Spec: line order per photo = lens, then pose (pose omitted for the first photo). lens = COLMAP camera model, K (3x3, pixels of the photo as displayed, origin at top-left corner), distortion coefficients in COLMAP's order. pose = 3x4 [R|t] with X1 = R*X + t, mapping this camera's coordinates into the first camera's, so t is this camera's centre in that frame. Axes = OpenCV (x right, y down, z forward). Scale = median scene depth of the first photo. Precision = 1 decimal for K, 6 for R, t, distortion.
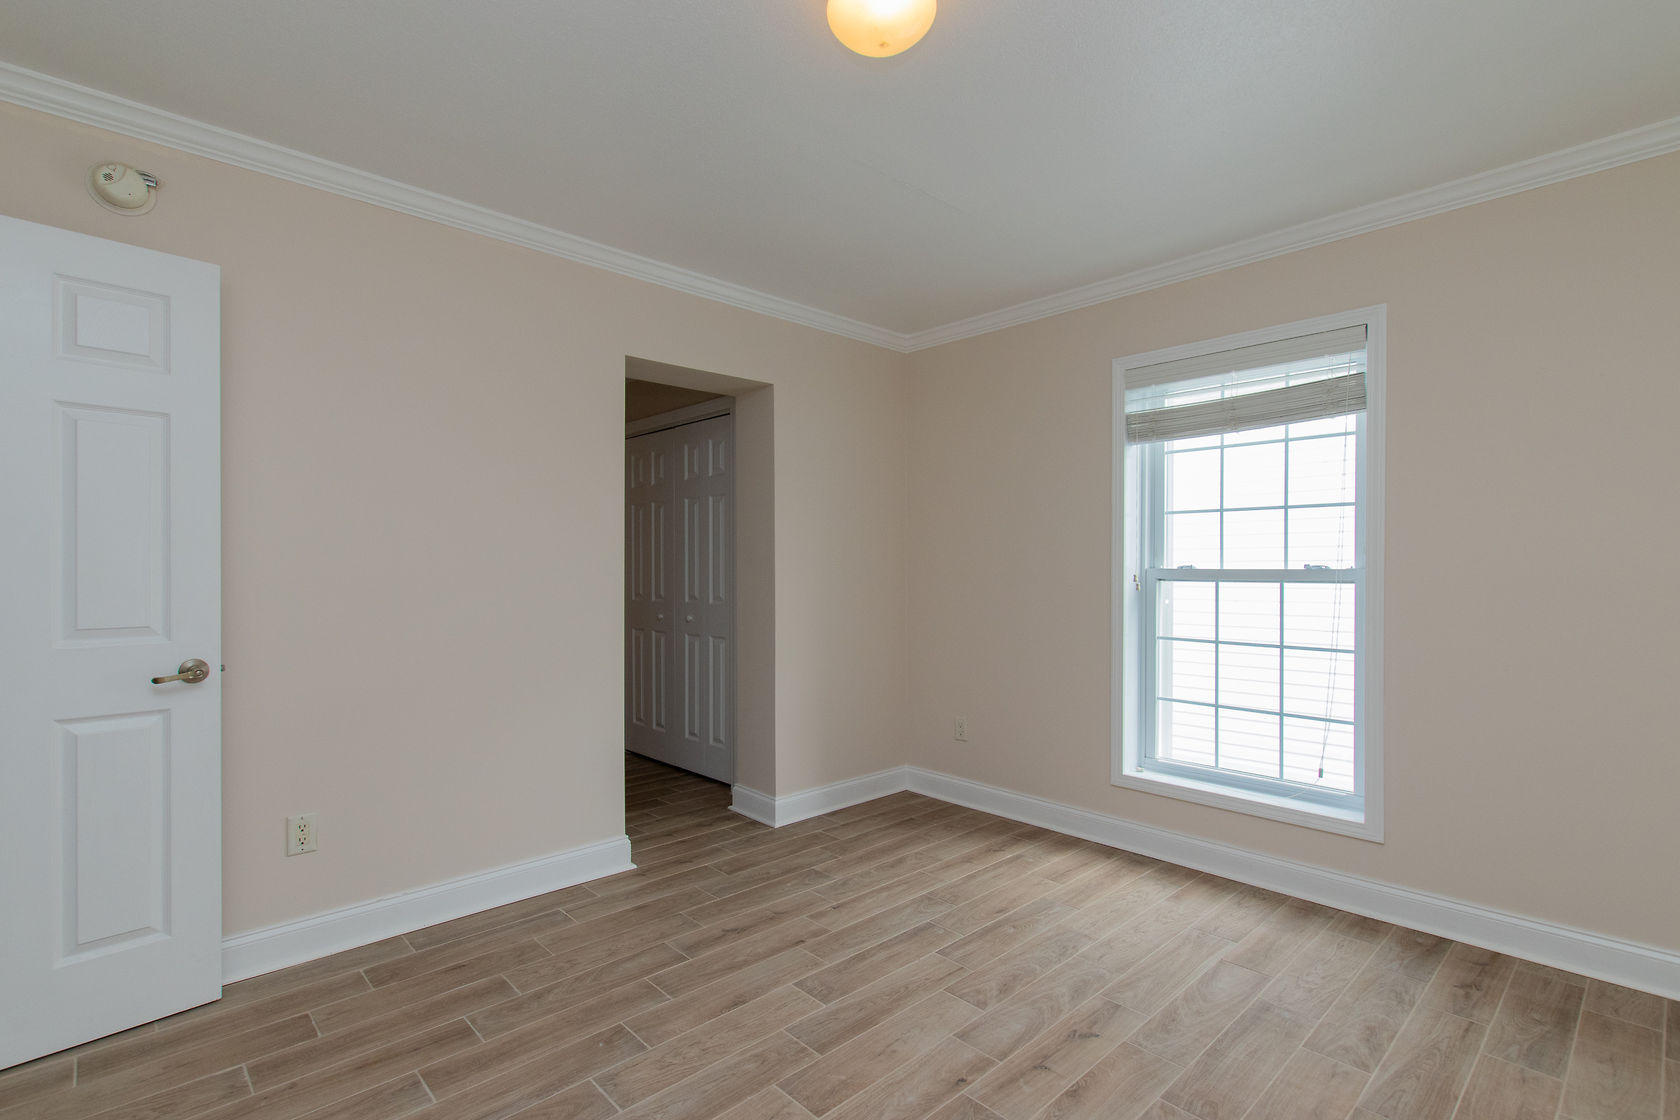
lens RADIAL K [[769.3, 0, 840.0], [0, 769.3, 559.3], [0, 0, 1]] dist [0.002750, -0.003373]
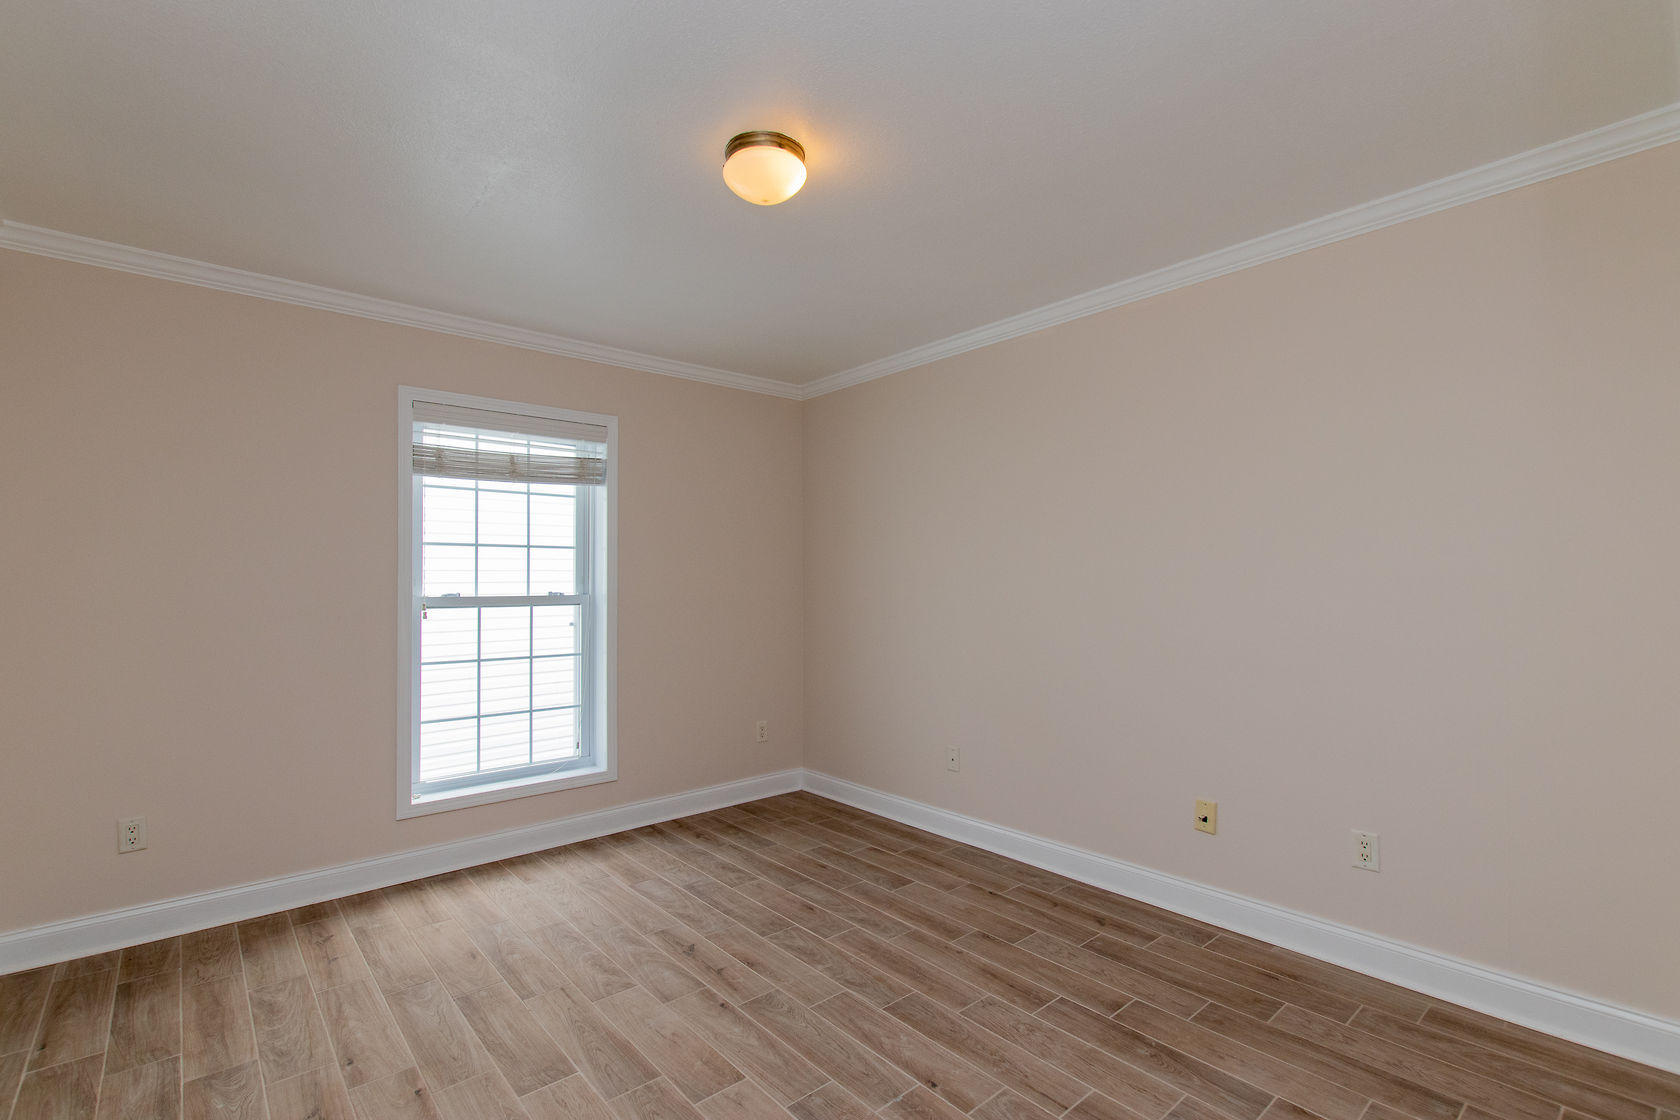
lens RADIAL K [[769.3, 0, 822.5], [0, 769.3, 559.1], [0, 0, 1]] dist [0.002750, -0.003373]
pose [[0.062318, 0.027909, 0.997666, -0.706530], [-0.003200, 0.999609, -0.027763, -0.014728], [-0.998051, -0.001462, 0.062383, 0.478581]]
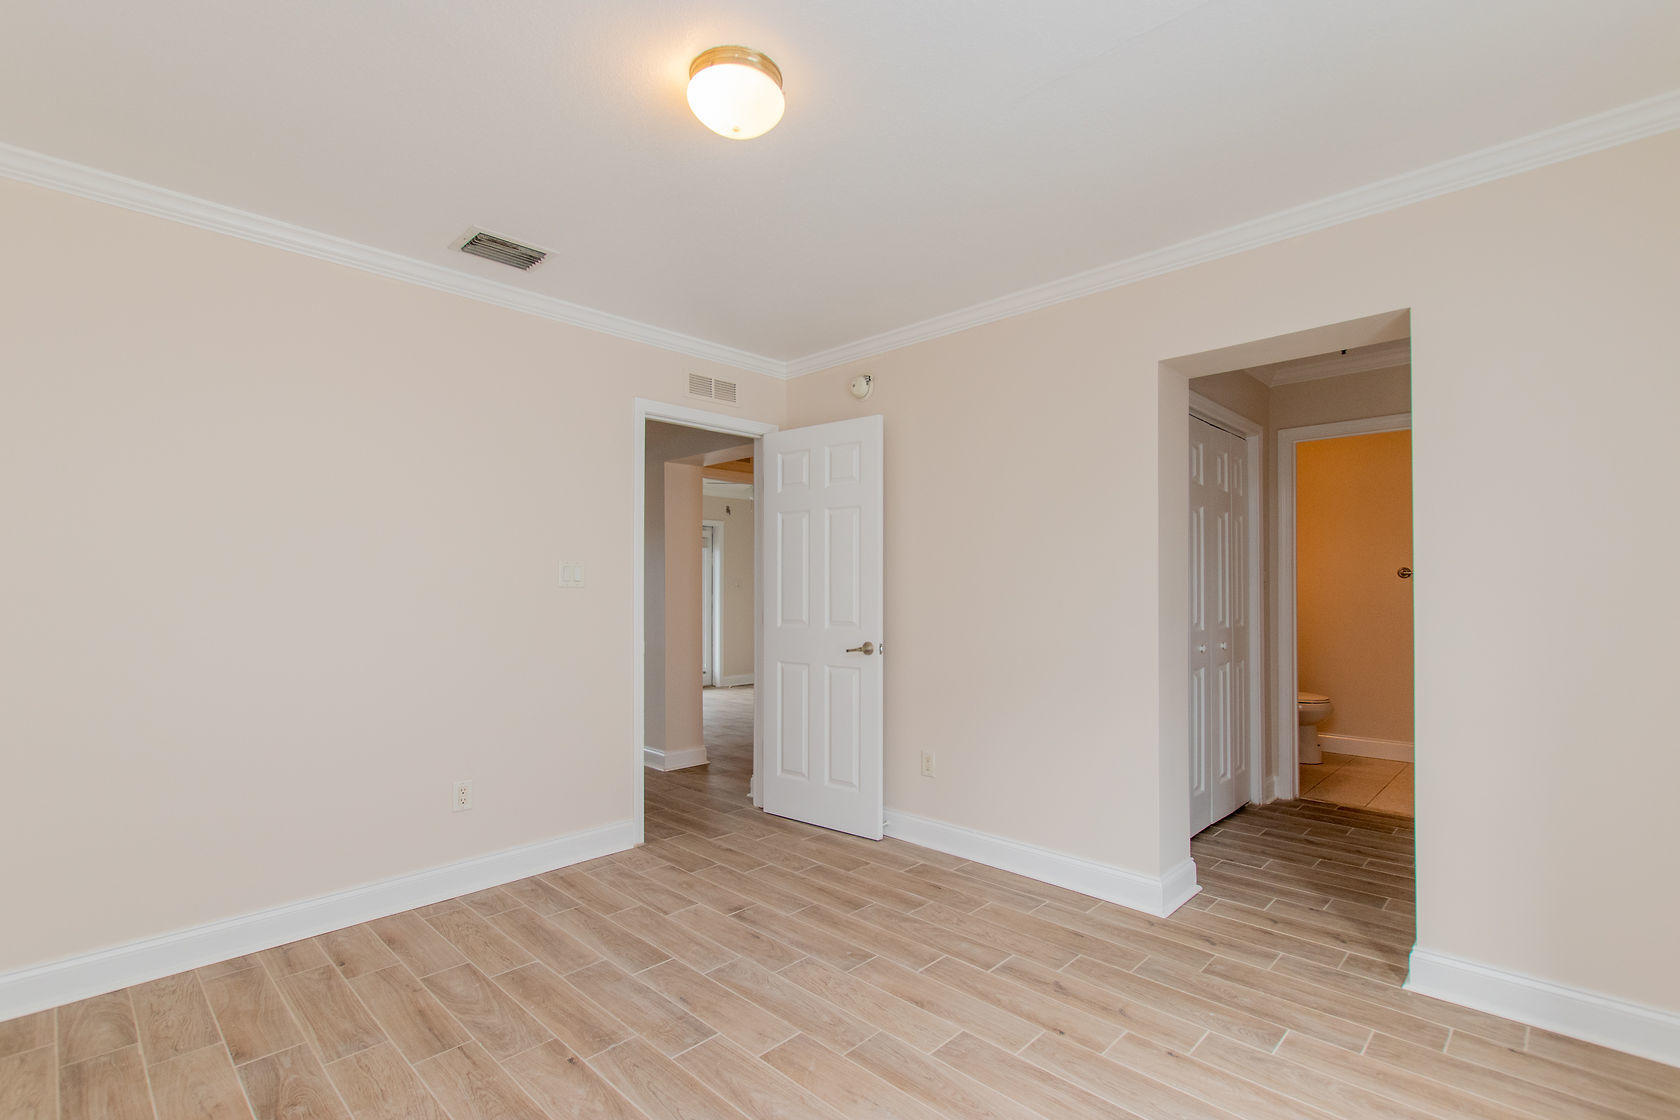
lens RADIAL K [[769.3, 0, 856.6], [0, 769.3, 567.9], [0, 0, 1]] dist [0.002750, -0.003373]
pose [[0.061264, -0.030040, -0.997669, 0.689394], [0.012383, 0.999493, -0.029335, 0.010201], [0.998045, -0.010557, 0.061605, 0.637886]]
